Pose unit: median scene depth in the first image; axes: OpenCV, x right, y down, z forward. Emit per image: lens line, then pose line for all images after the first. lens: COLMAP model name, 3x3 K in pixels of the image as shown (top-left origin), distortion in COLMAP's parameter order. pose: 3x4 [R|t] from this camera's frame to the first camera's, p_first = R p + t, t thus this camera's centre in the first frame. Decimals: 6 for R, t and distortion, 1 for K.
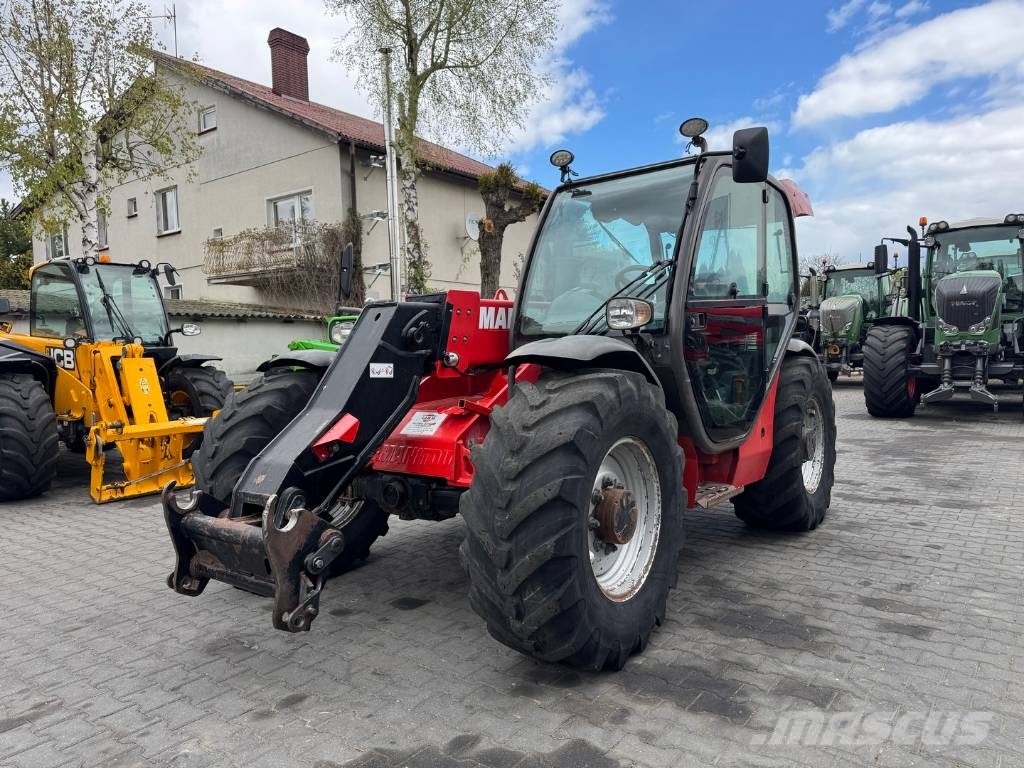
lens RADIAL K [[722.7, 0, 517.1], [0, 722.7, 380.5], [0, 0, 1]] dist [0.035826, -0.042907]
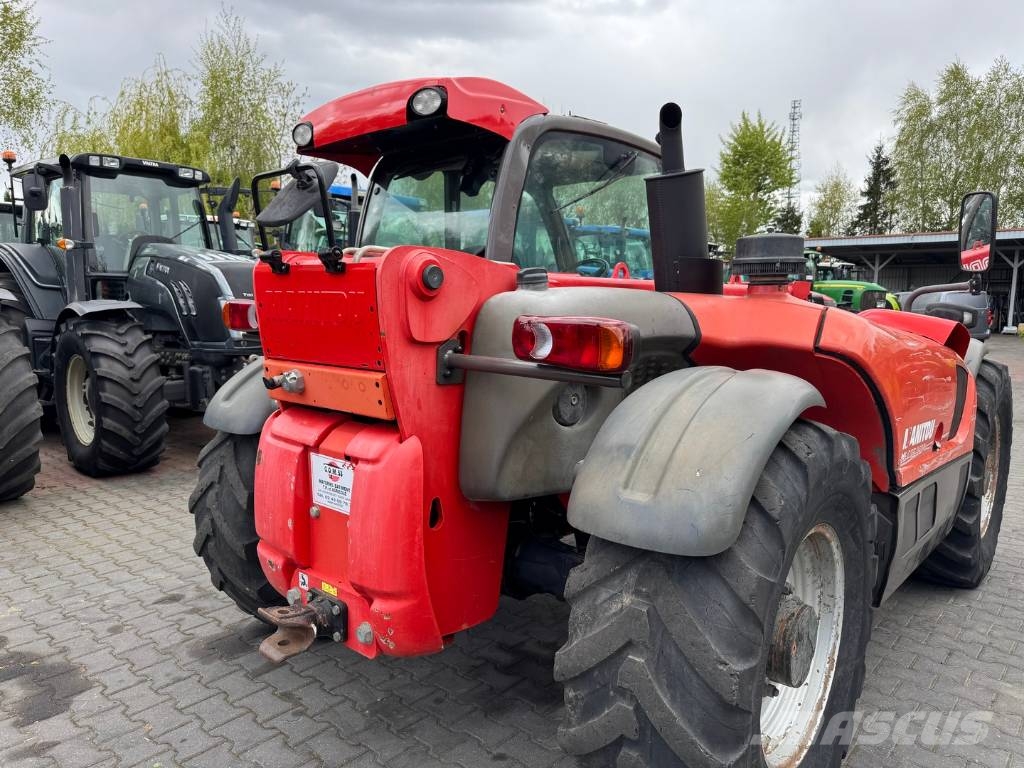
lens RADIAL K [[722.7, 0, 514.4], [0, 722.7, 391.4], [0, 0, 1]] dist [0.035826, -0.042907]
pose [[-0.997114, 0.007647, 0.075539, 0.204739], [0.020296, 0.985555, 0.168137, -0.149460], [-0.073162, 0.169184, -0.982865, 2.108669]]
